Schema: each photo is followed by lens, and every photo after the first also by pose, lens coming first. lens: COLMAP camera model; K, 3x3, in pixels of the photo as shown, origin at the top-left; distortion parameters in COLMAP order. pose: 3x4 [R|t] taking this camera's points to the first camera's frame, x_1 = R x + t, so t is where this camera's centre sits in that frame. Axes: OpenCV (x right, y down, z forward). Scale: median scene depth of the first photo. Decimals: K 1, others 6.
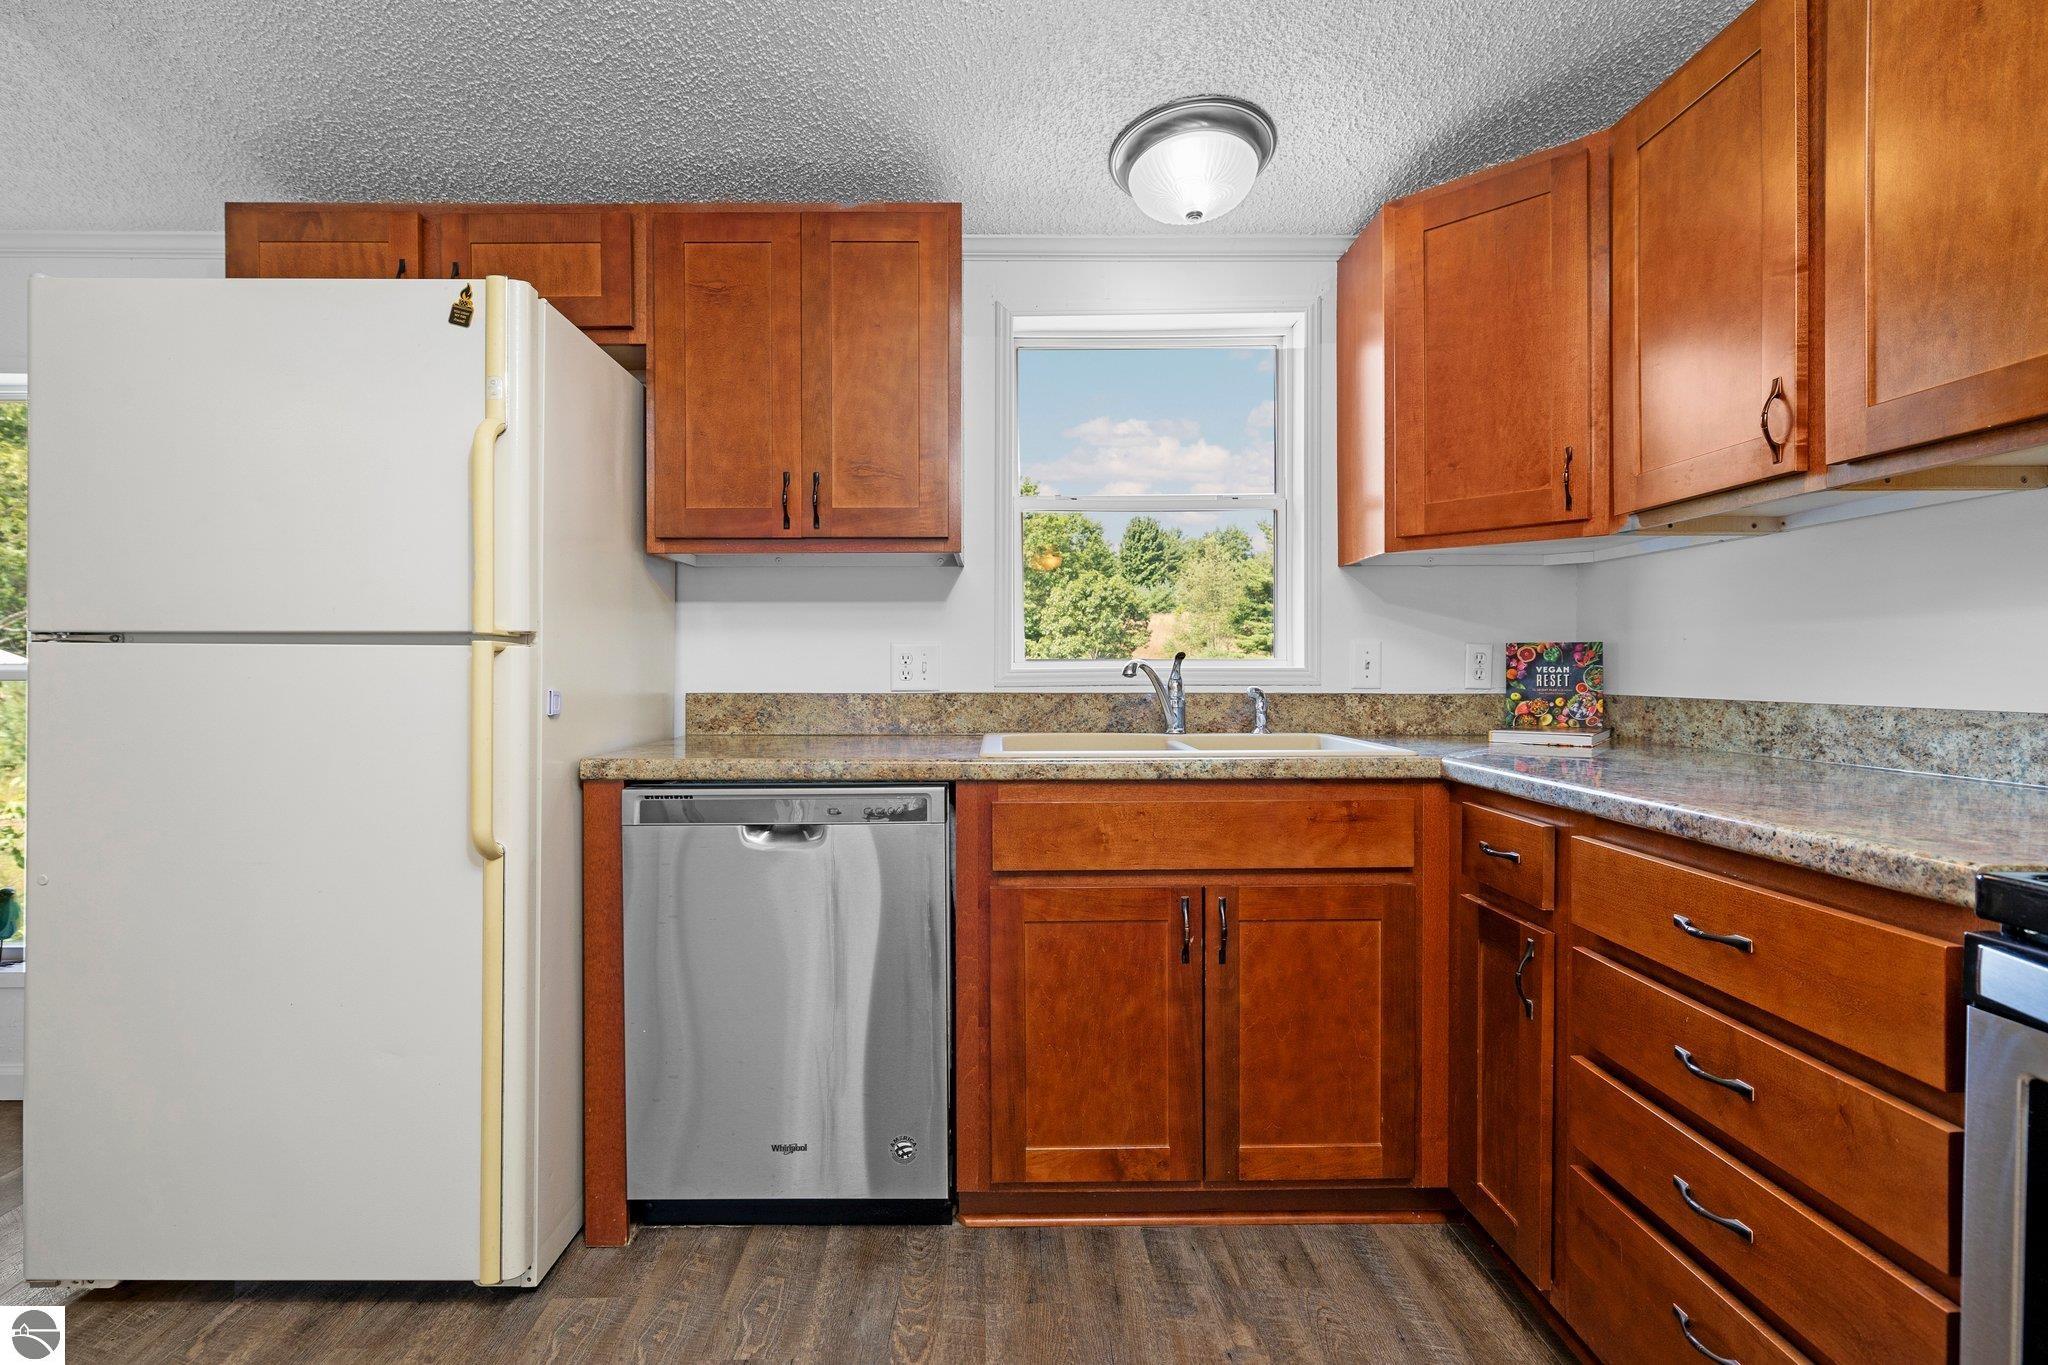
lens RADIAL K [[972.7, 0, 1002.4], [0, 972.7, 677.3], [0, 0, 1]] dist [-0.005945, -0.000027]
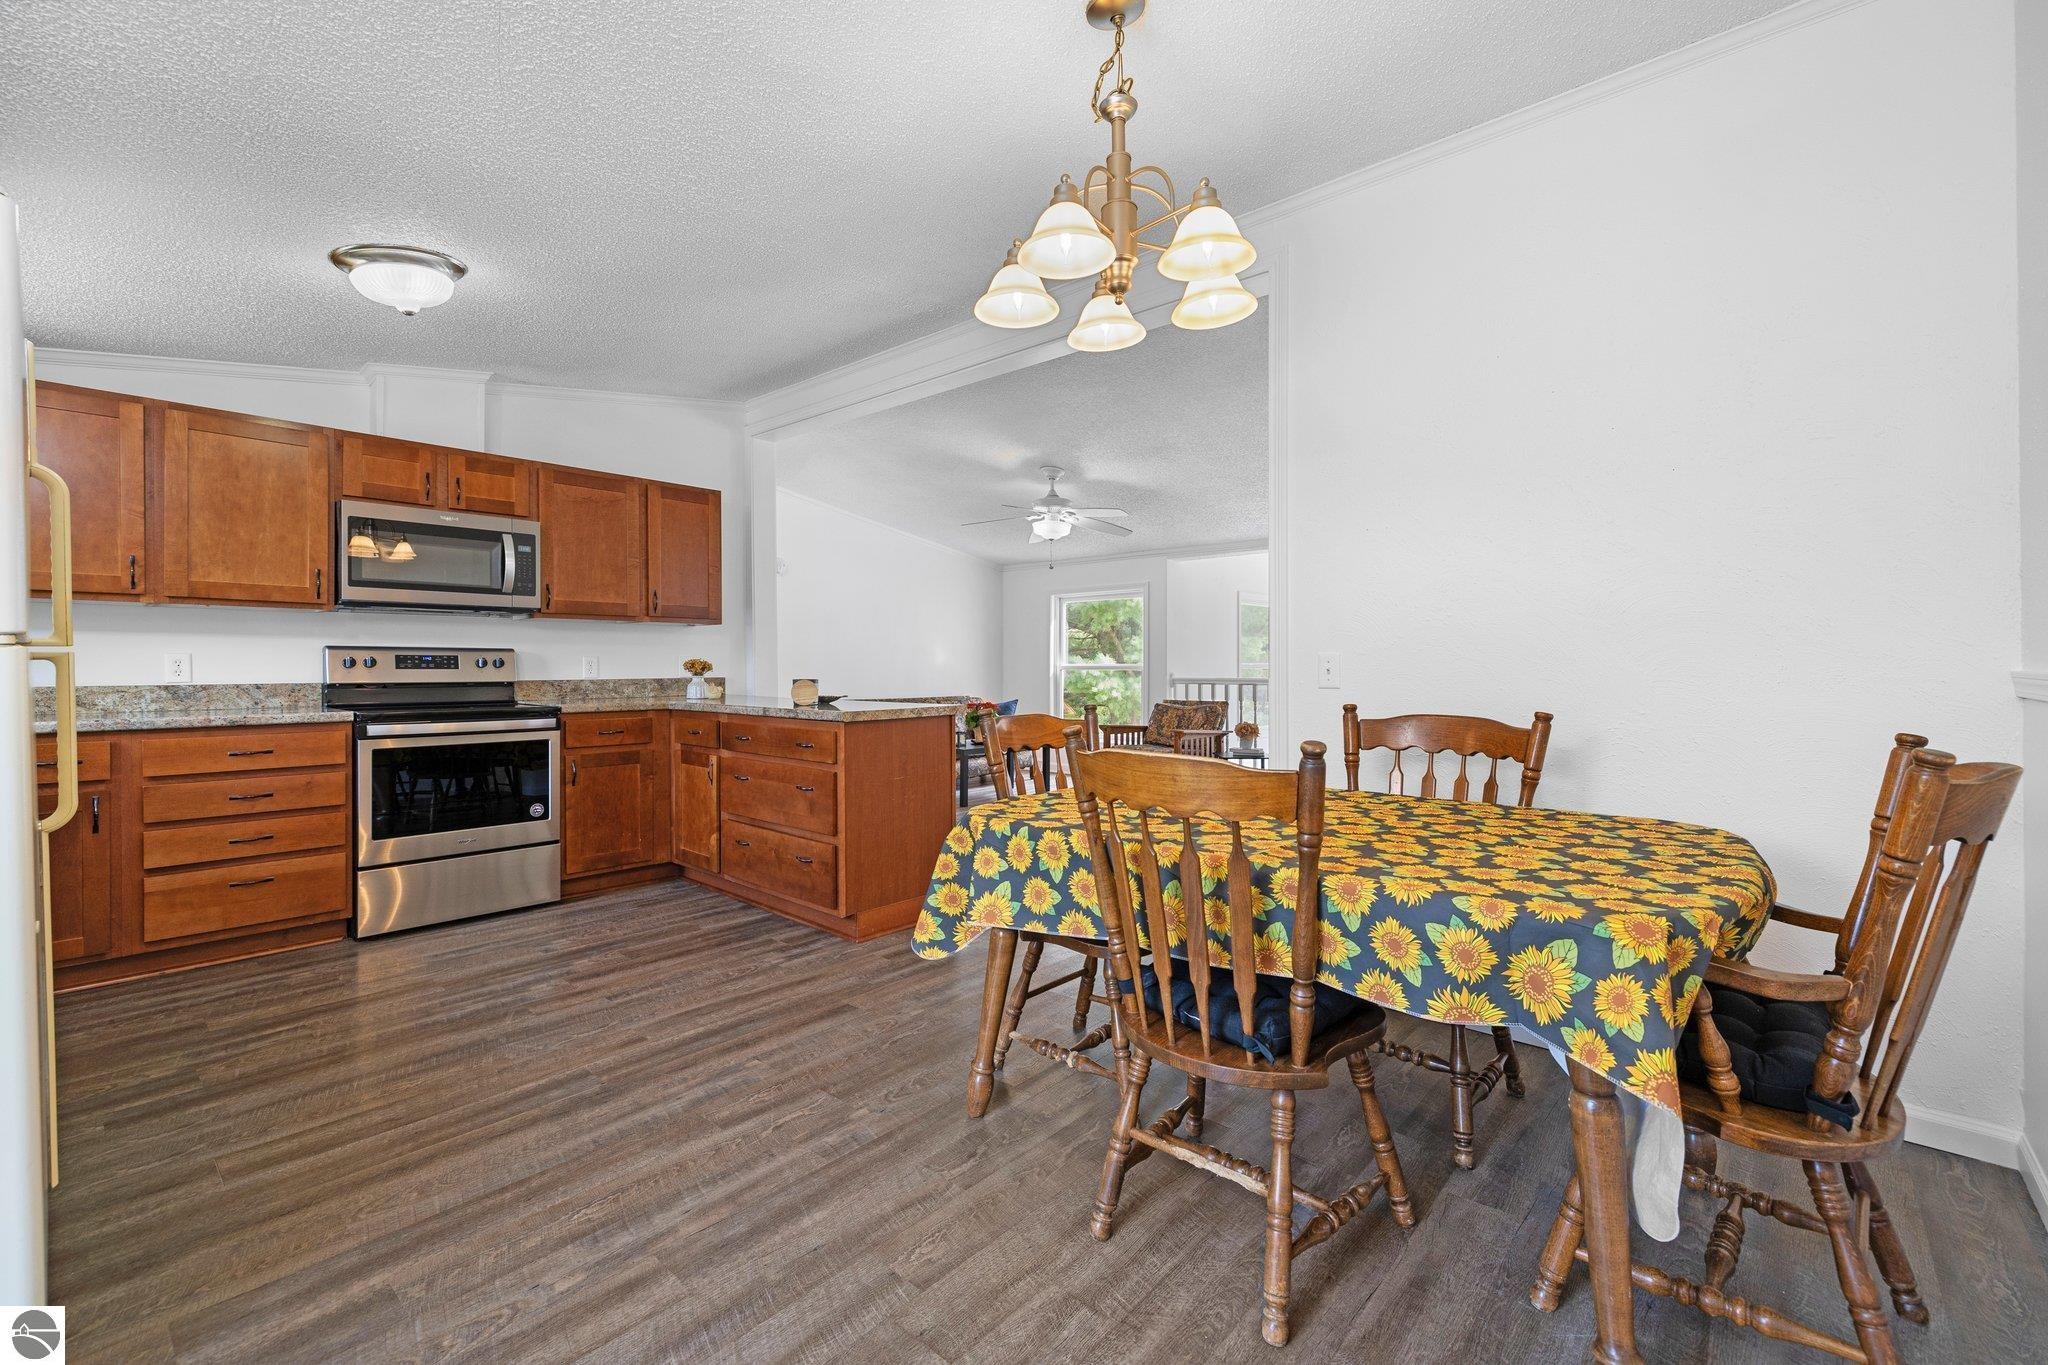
lens RADIAL K [[861.9, 0, 1021.9], [0, 861.9, 673.7], [0, 0, 1]] dist [-0.002698, 0.000382]
pose [[-0.741305, -0.006743, 0.671135, -1.878817], [0.007032, 0.999817, 0.017812, -0.018149], [-0.671132, 0.017924, -0.741122, 0.857049]]
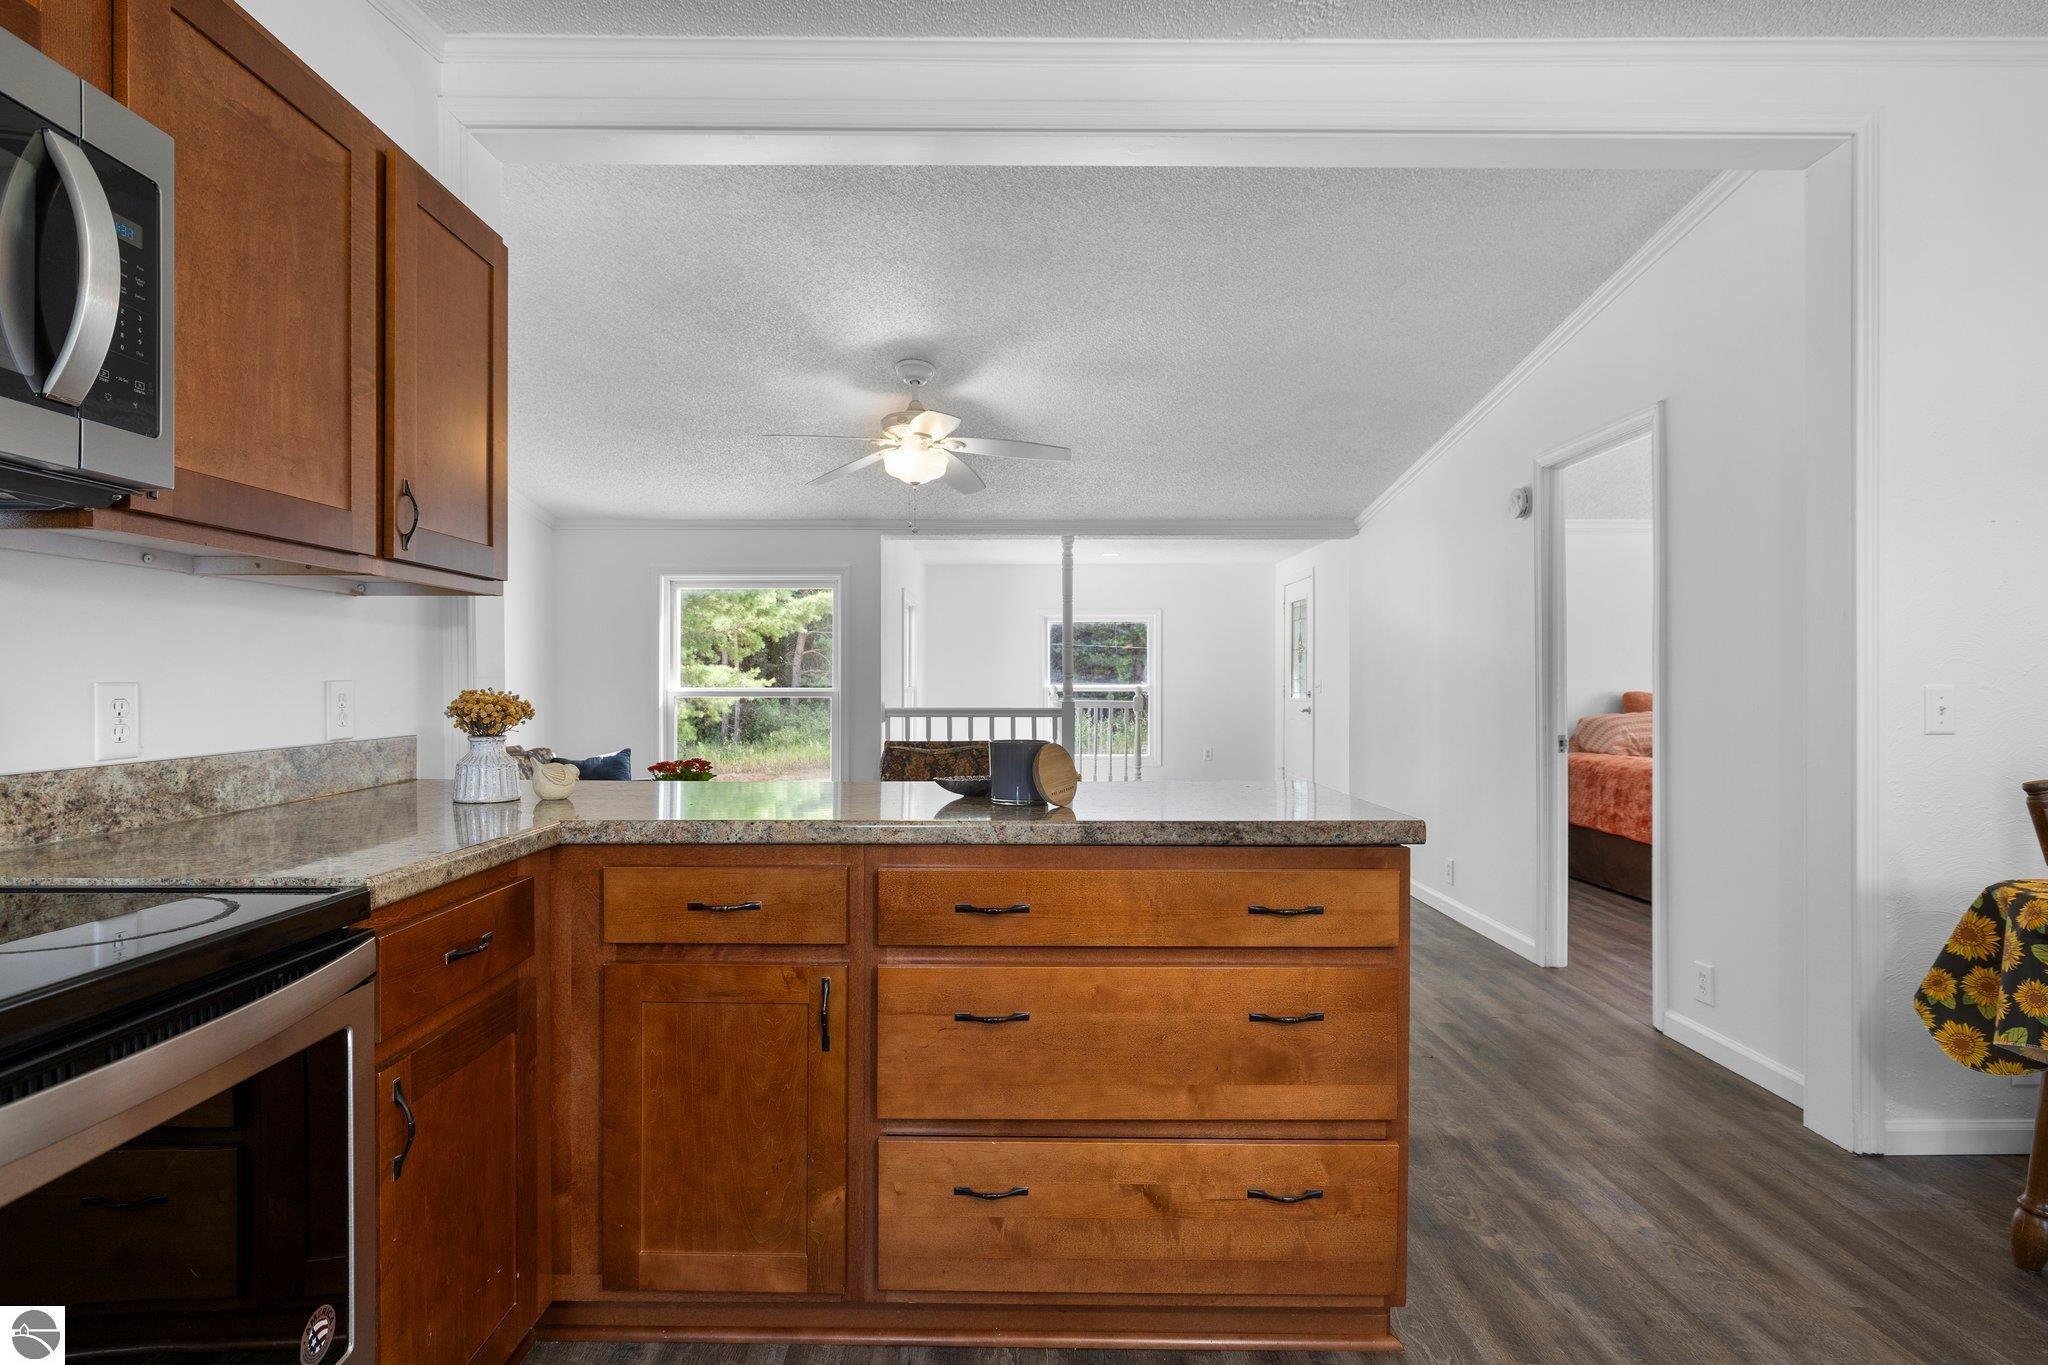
lens RADIAL K [[1033.9, 0, 1011.2], [0, 1033.9, 680.3], [0, 0, 1]] dist [0.004509, 0.000820]
pose [[-0.999966, -0.000554, 0.008277, 0.031304], [-0.000482, 0.999963, 0.008636, -0.043197], [-0.008282, 0.008631, -0.999928, 0.690424]]
